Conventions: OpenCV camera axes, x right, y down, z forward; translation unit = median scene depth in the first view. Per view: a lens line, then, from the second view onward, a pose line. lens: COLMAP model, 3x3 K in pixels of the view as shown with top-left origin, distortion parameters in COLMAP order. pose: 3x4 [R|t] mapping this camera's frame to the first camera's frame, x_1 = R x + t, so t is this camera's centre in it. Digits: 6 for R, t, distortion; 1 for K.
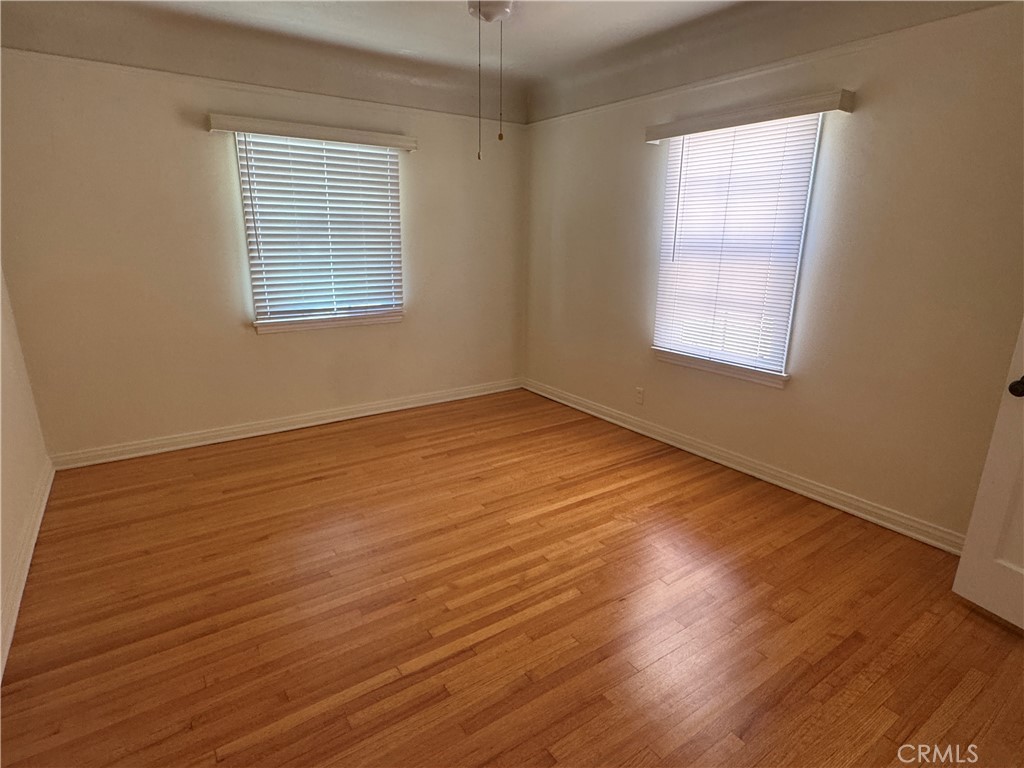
lens RADIAL K [[538.5, 0, 509.6], [0, 538.5, 390.3], [0, 0, 1]] dist [-0.003389, 0.000967]
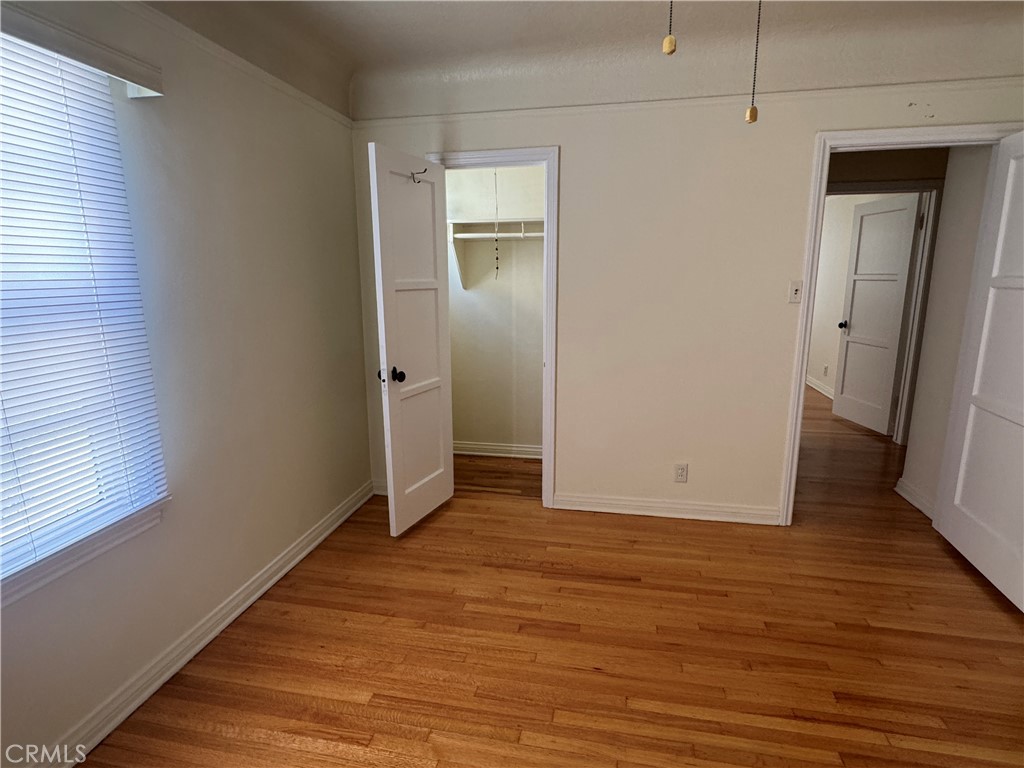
lens RADIAL K [[538.5, 0, 511.1], [0, 538.5, 381.7], [0, 0, 1]] dist [-0.003389, 0.000967]
pose [[-0.689269, -0.149412, 0.708932, -0.271953], [0.207493, 0.896808, 0.390745, -0.448191], [-0.694158, 0.416427, -0.587140, 1.468066]]
